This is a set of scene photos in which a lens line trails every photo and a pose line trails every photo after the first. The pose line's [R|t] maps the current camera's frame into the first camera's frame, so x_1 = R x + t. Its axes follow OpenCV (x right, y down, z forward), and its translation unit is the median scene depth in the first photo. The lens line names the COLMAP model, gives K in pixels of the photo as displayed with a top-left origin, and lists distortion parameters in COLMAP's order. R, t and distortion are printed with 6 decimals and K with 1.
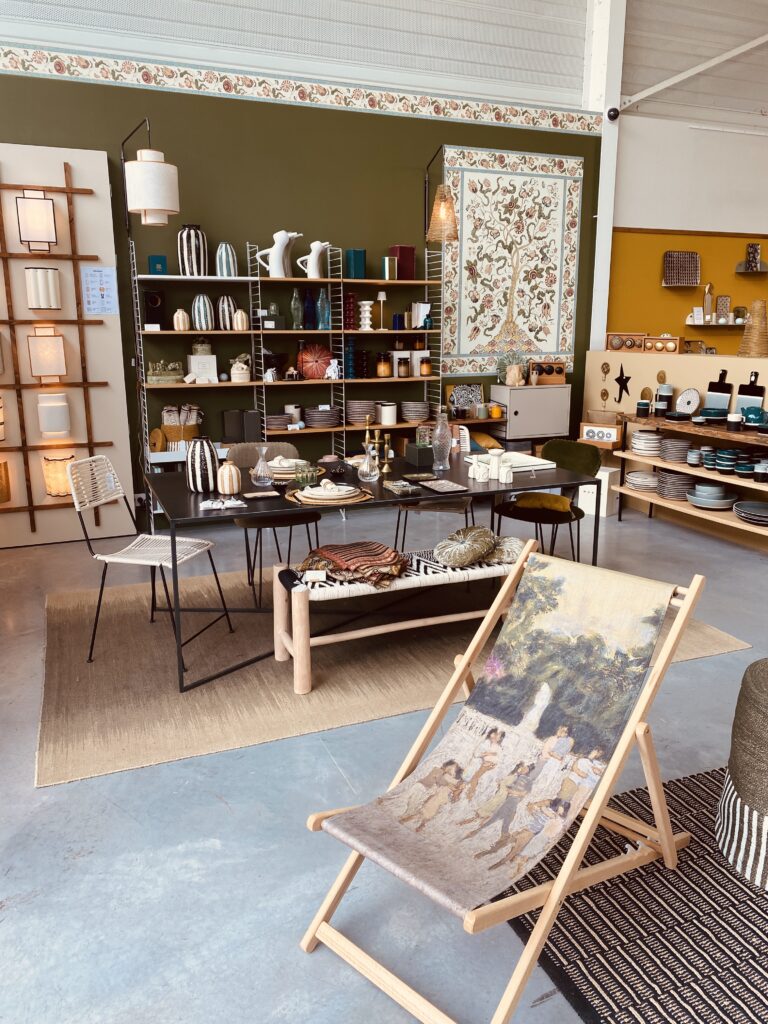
lens RADIAL K [[777.7, 0, 385.0], [0, 777.7, 497.8], [0, 0, 1]] dist [0.073964, -0.085044]
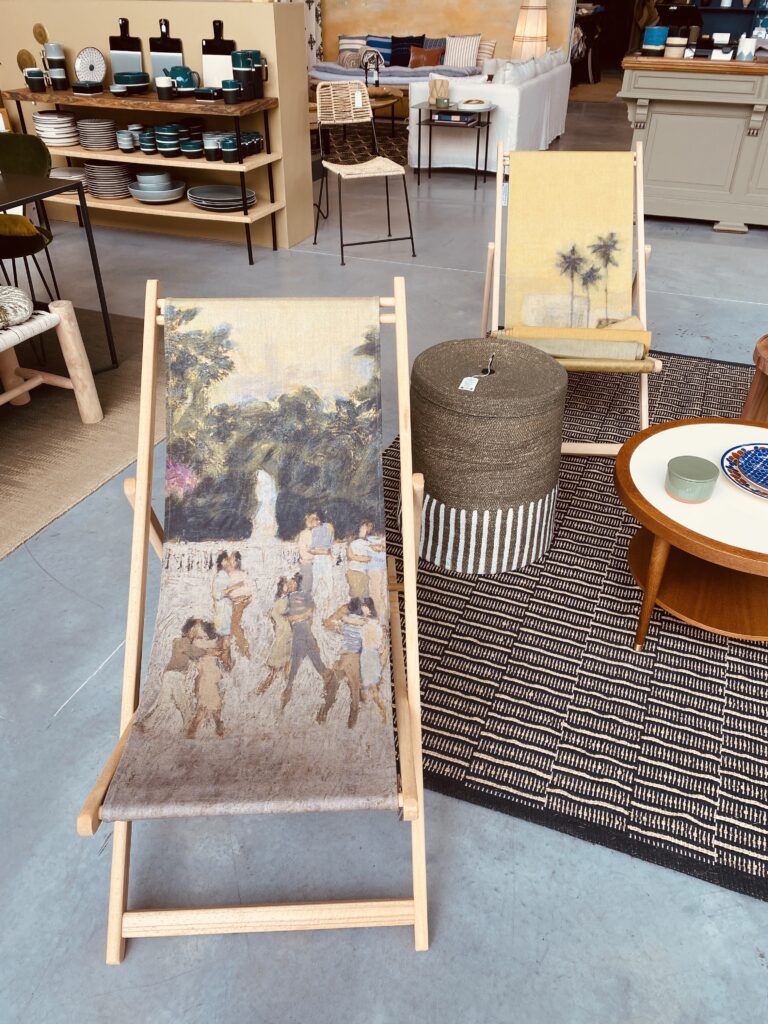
lens RADIAL K [[777.7, 0, 385.0], [0, 777.7, 497.8], [0, 0, 1]] dist [0.073964, -0.085044]
pose [[0.691980, -0.392716, 0.605754, -0.174133], [0.152131, 0.899574, 0.409416, -0.027197], [-0.705705, -0.191154, 0.682232, 0.400369]]
